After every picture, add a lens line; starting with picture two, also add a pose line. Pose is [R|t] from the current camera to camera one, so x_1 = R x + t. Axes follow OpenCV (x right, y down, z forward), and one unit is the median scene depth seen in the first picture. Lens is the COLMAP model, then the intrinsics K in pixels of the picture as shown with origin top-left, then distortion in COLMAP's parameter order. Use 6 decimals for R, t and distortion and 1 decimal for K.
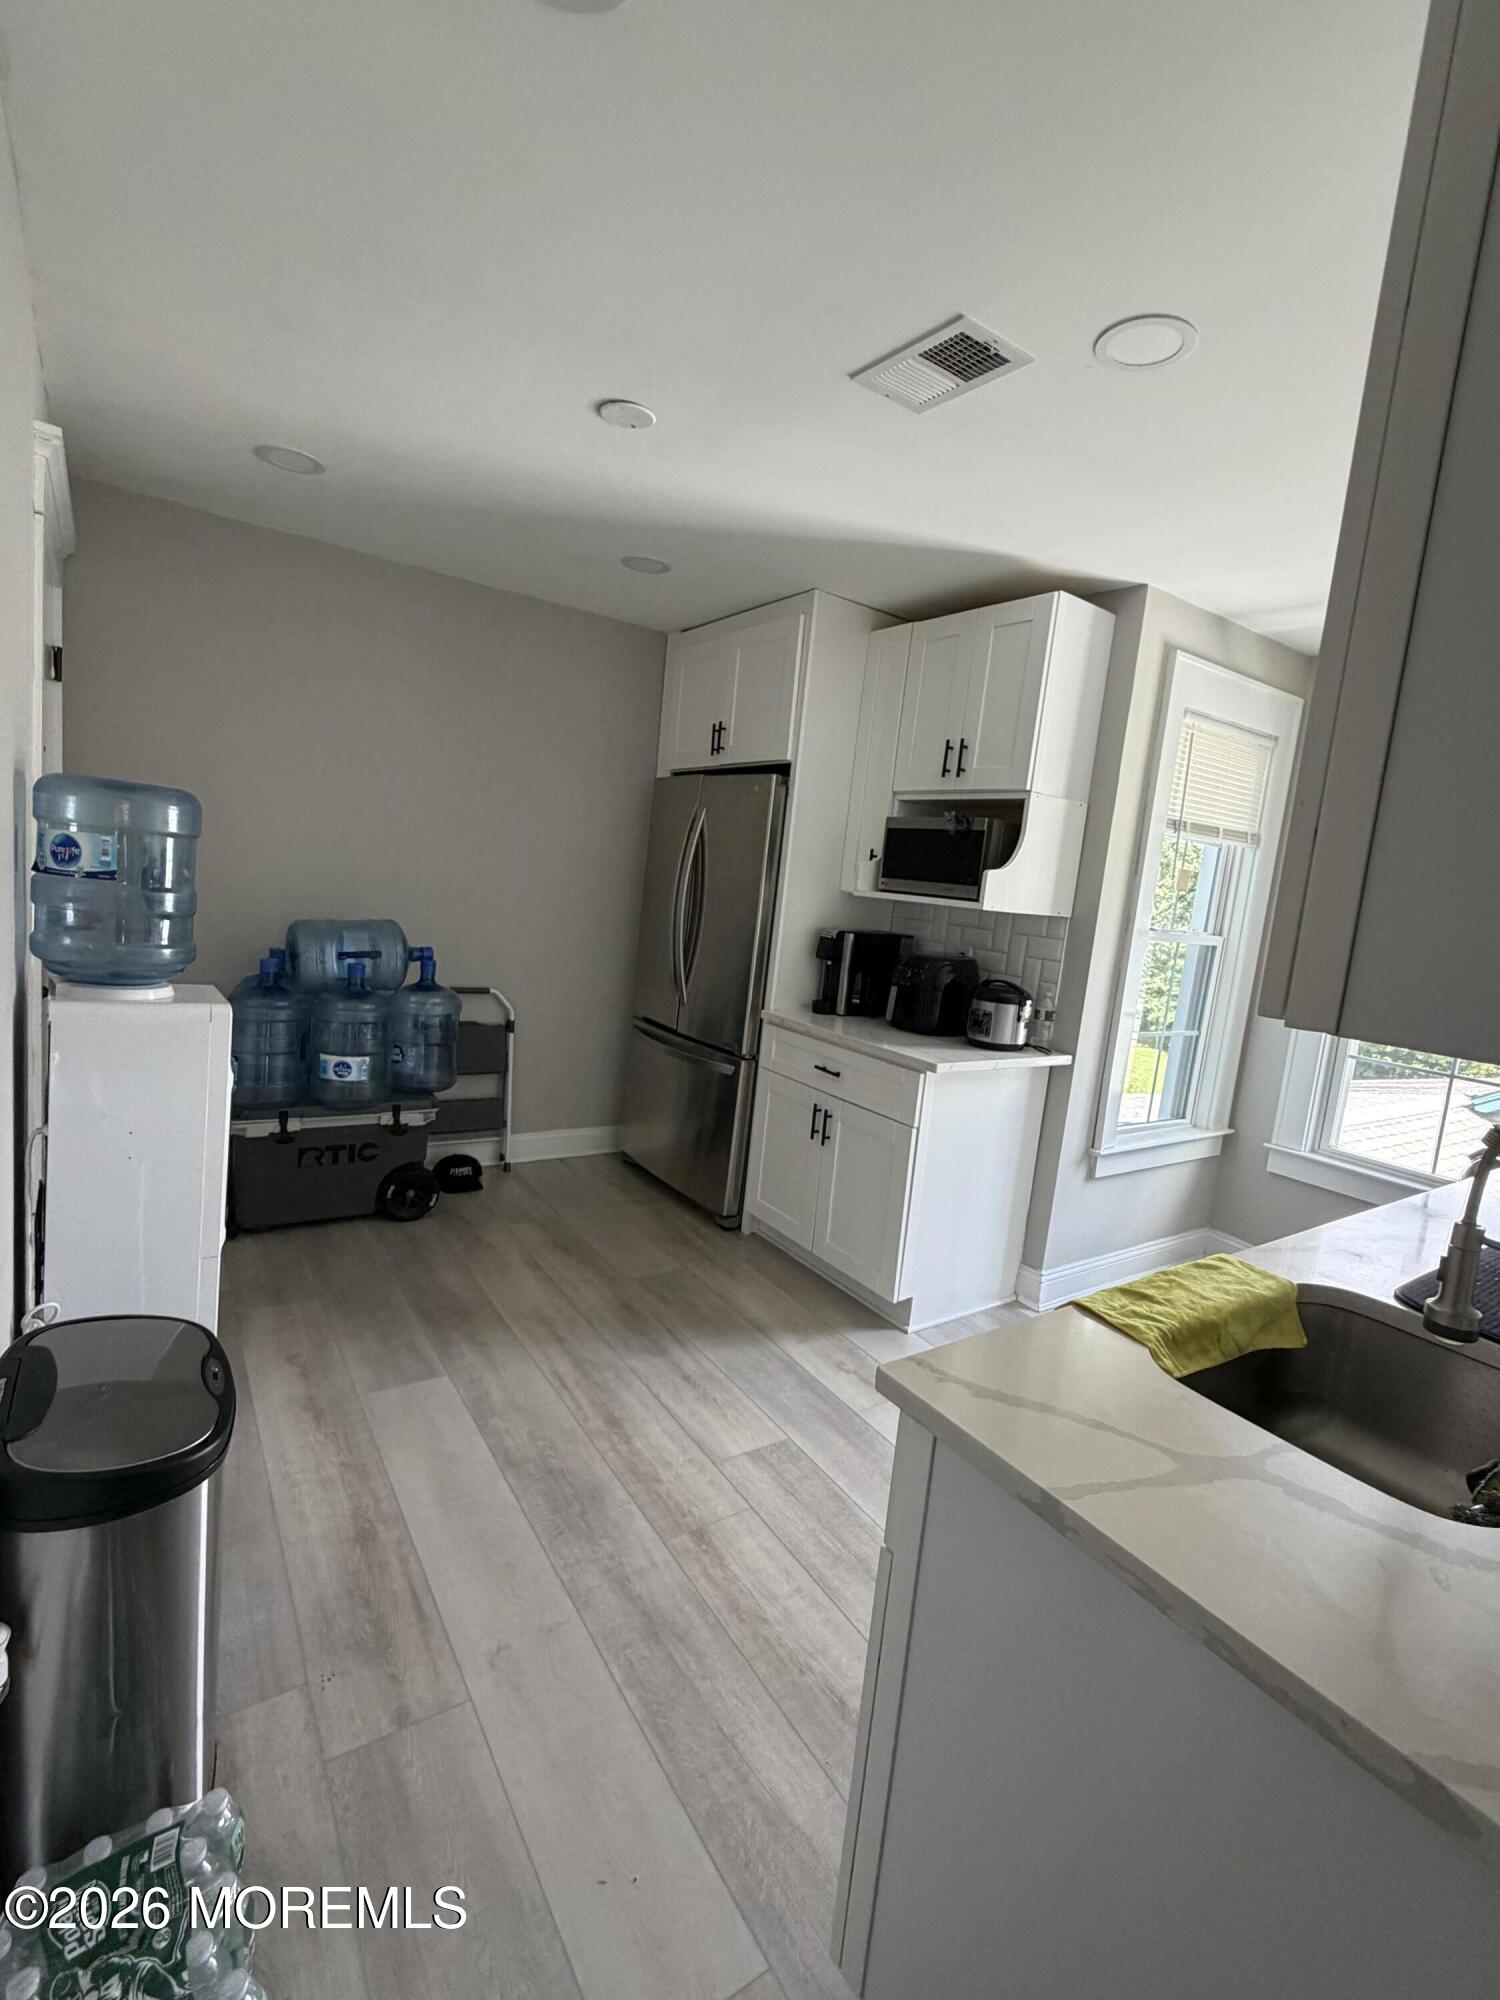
lens RADIAL K [[903.9, 0, 748.7], [0, 903.9, 994.4], [0, 0, 1]] dist [-0.002092, -0.000589]
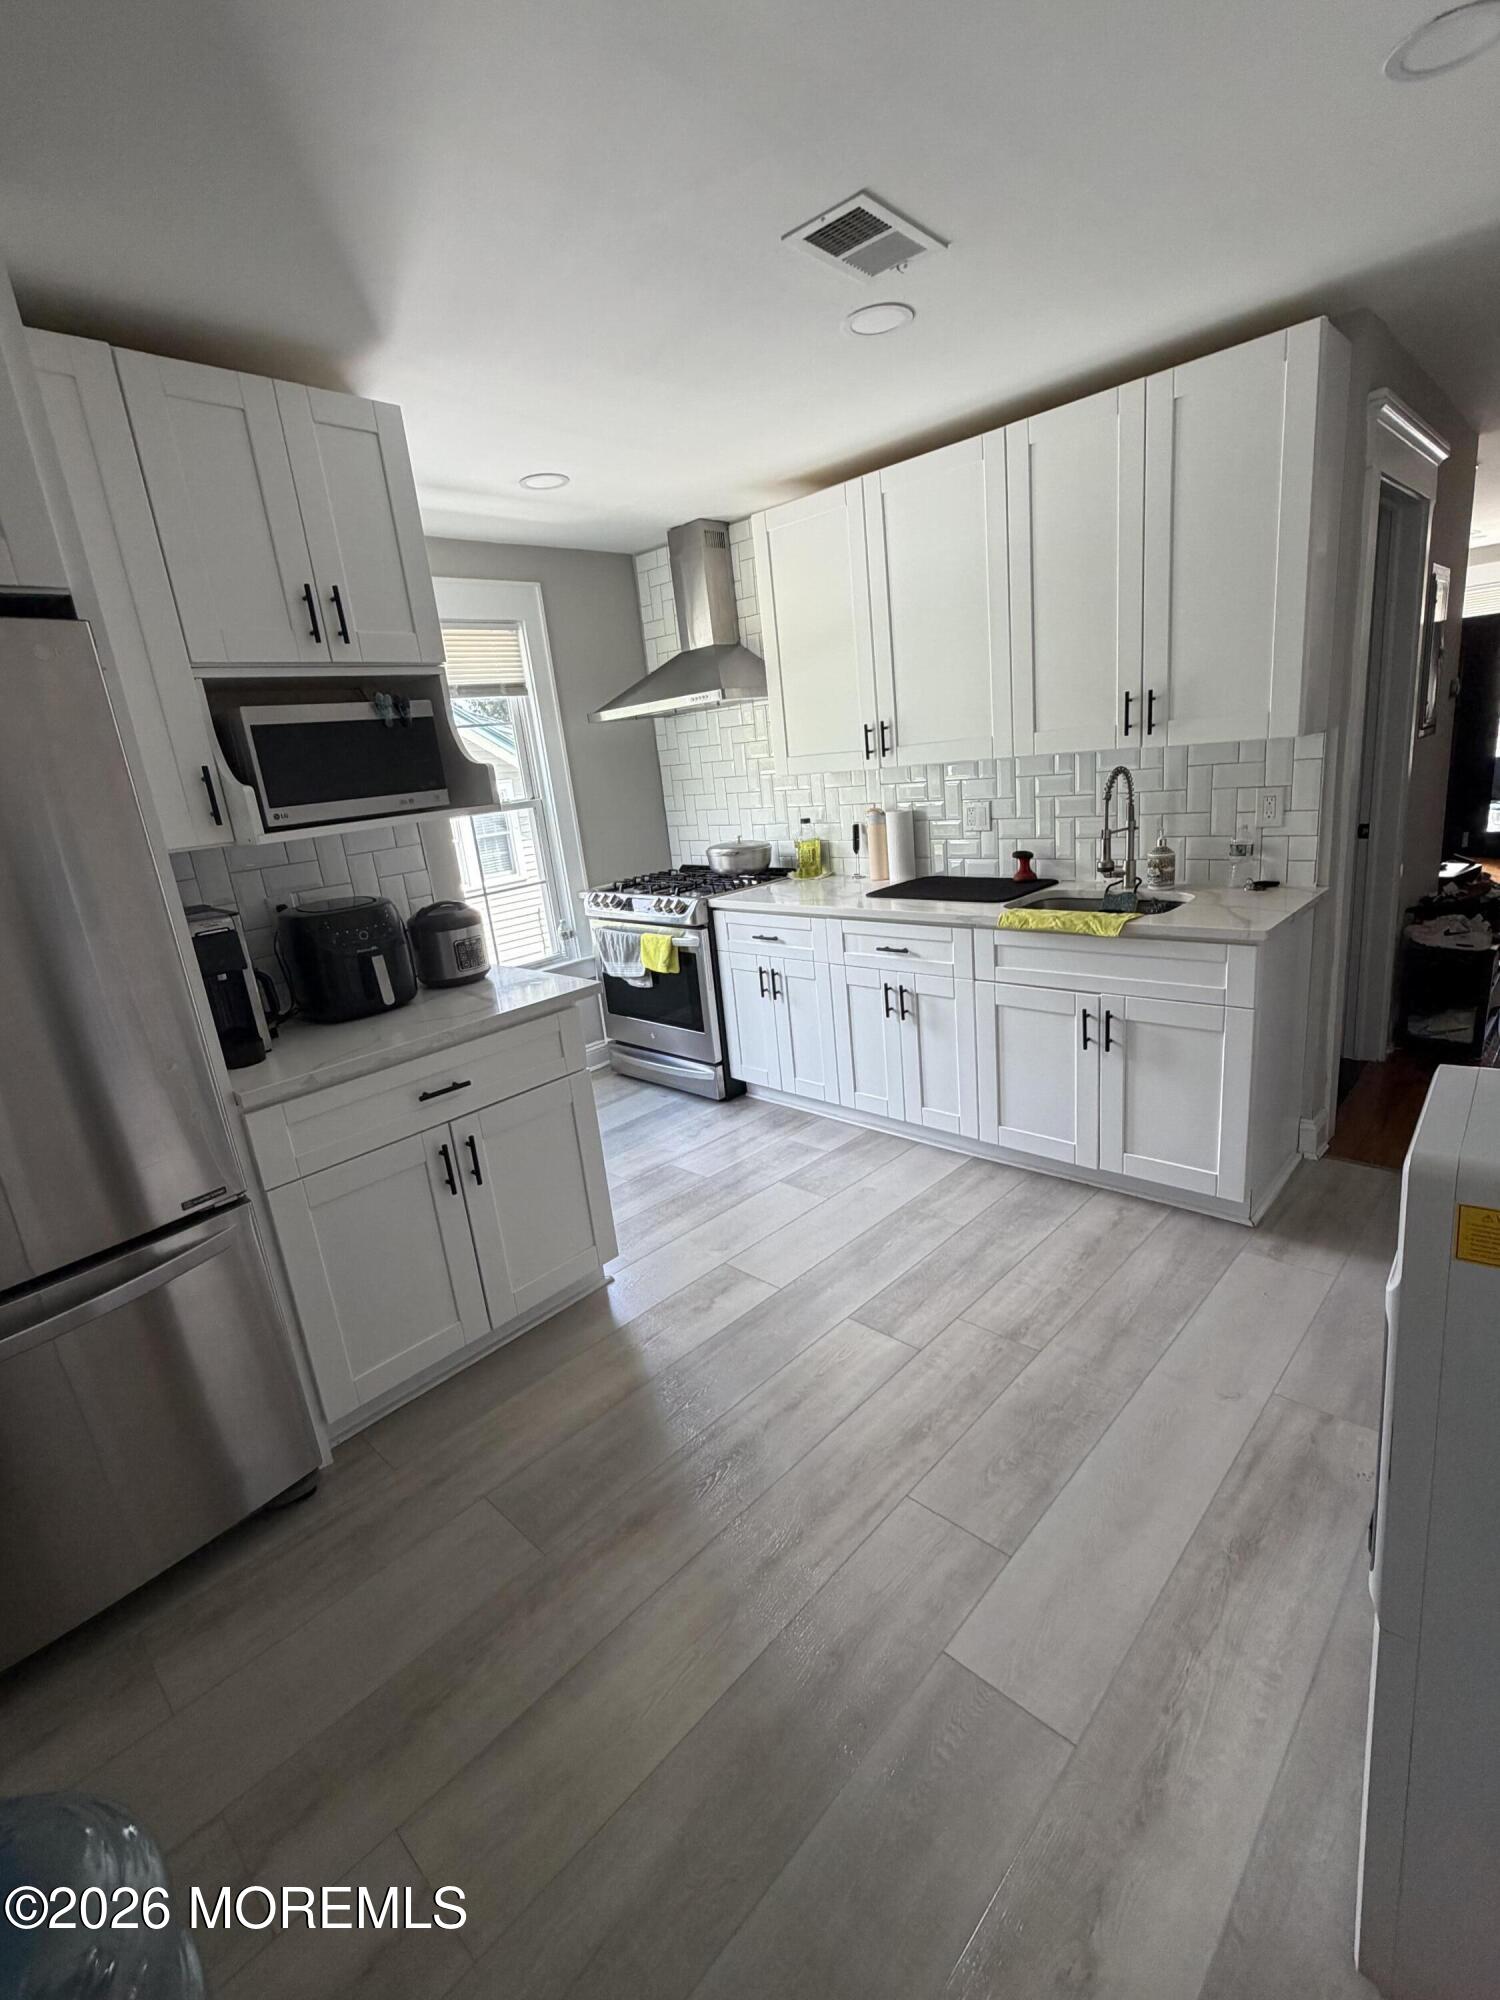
lens RADIAL K [[903.9, 0, 749.8], [0, 903.9, 998.3], [0, 0, 1]] dist [-0.002092, -0.000589]
pose [[-0.218369, -0.329878, 0.918420, -0.779125], [0.211364, 0.902805, 0.374524, -0.253996], [-0.952701, 0.275906, -0.127420, 1.170481]]
